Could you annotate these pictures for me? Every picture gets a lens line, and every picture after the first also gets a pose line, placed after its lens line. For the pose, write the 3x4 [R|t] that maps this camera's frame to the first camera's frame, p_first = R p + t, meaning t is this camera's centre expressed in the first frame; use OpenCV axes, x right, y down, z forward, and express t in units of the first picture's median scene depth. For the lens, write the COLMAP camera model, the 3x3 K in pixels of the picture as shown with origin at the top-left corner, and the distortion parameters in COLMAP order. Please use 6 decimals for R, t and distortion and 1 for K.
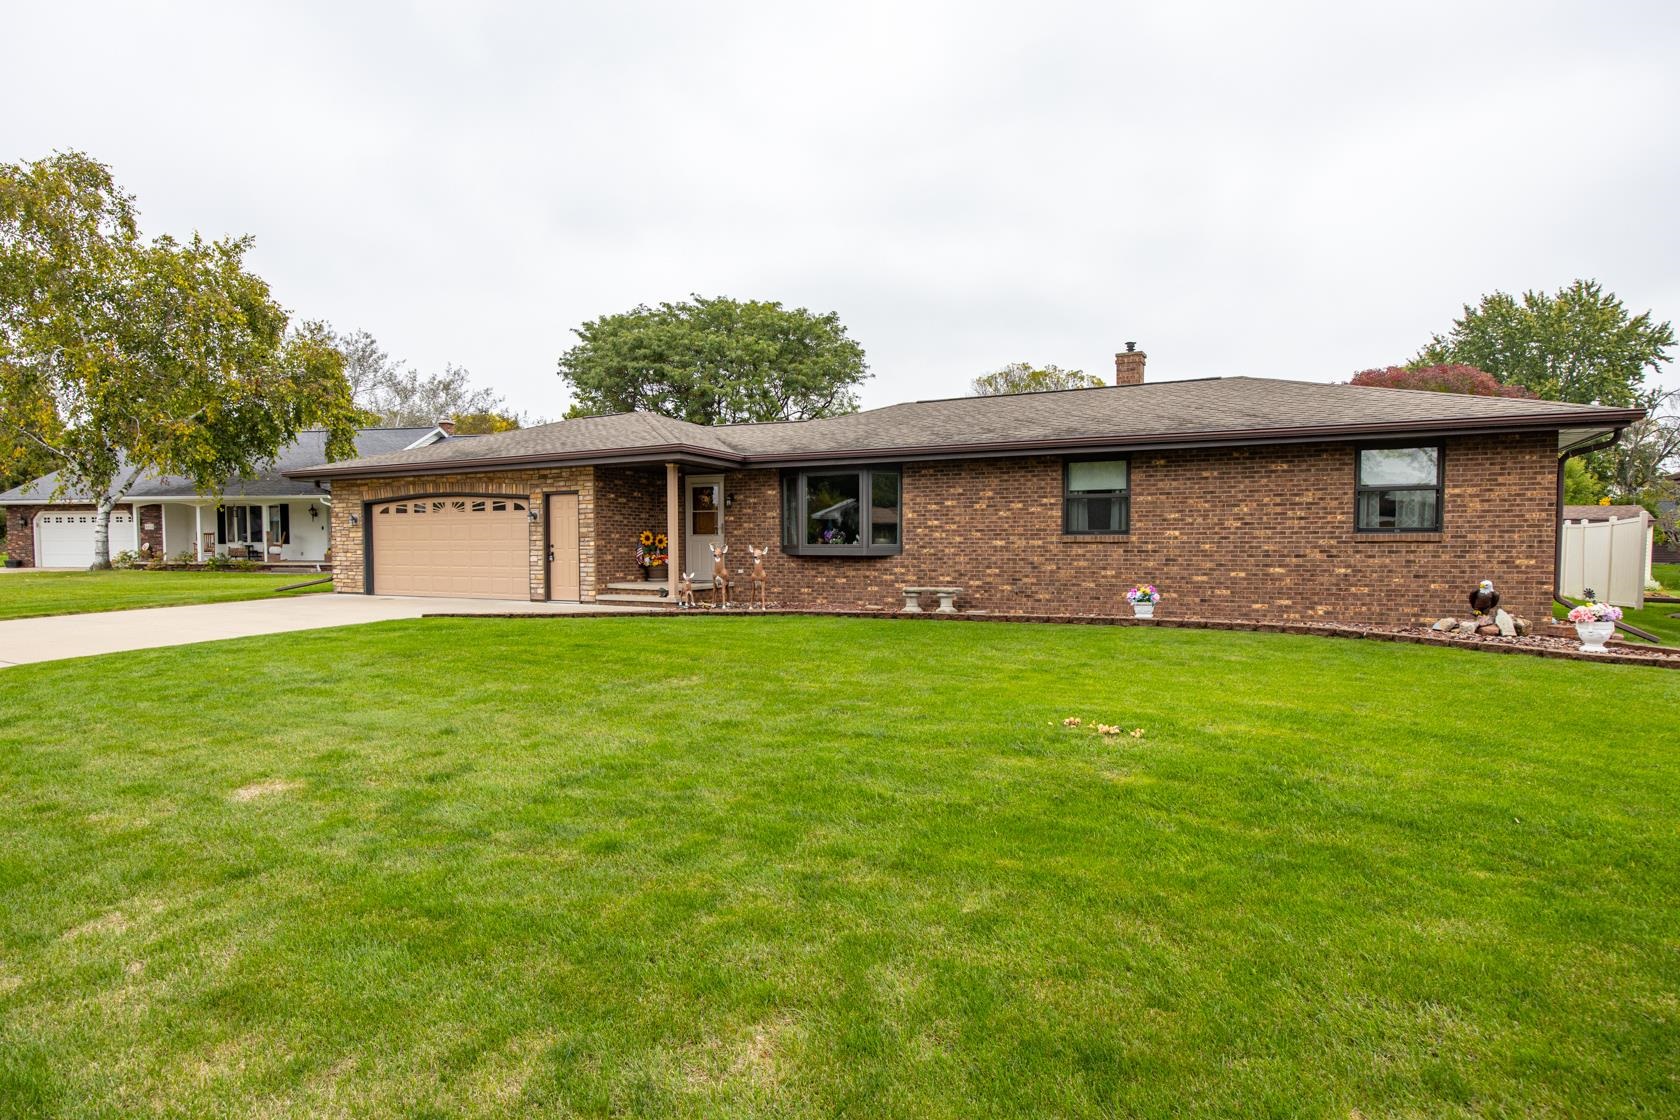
lens RADIAL K [[886.9, 0, 838.9], [0, 886.9, 560.3], [0, 0, 1]] dist [-0.002175, -0.001248]
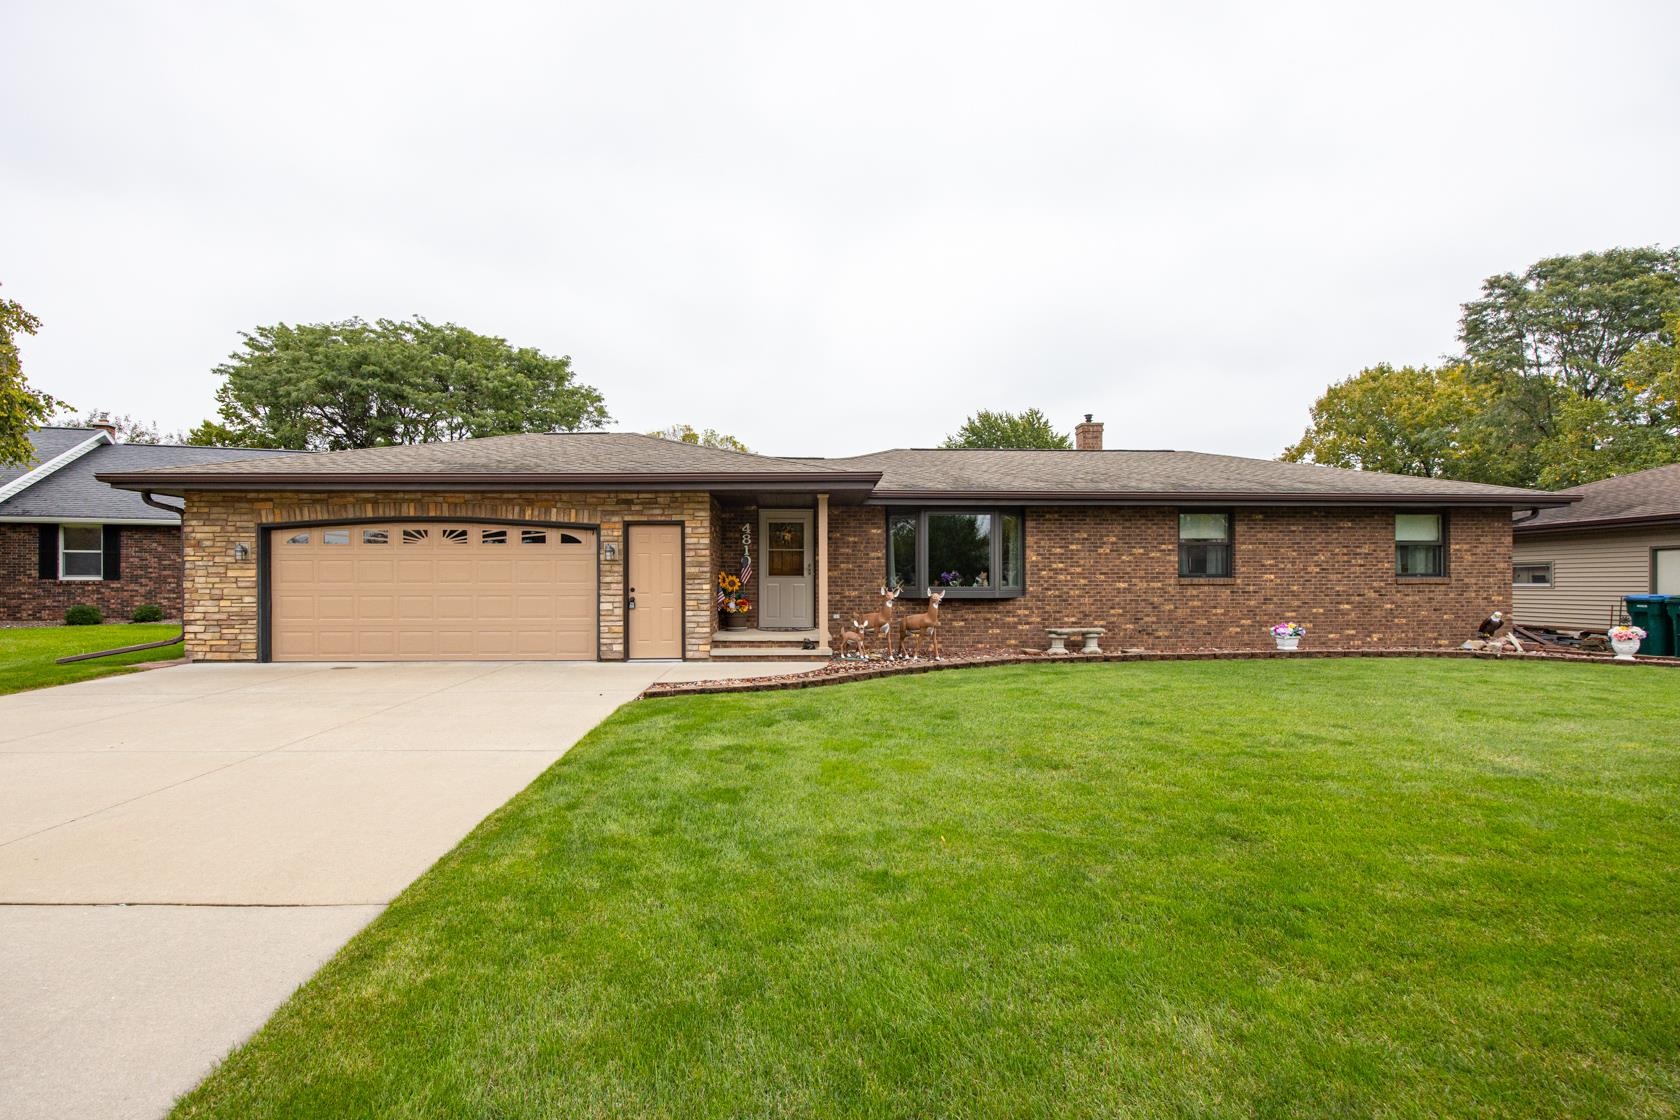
lens RADIAL K [[756.0, 0, 838.4], [0, 756.0, 560.3], [0, 0, 1]] dist [-0.013299, -0.000635]
pose [[0.869159, 0.014128, 0.494331, -0.547474], [0.010031, 0.998882, -0.046186, -0.010406], [-0.494431, 0.045102, 0.868046, 0.359199]]
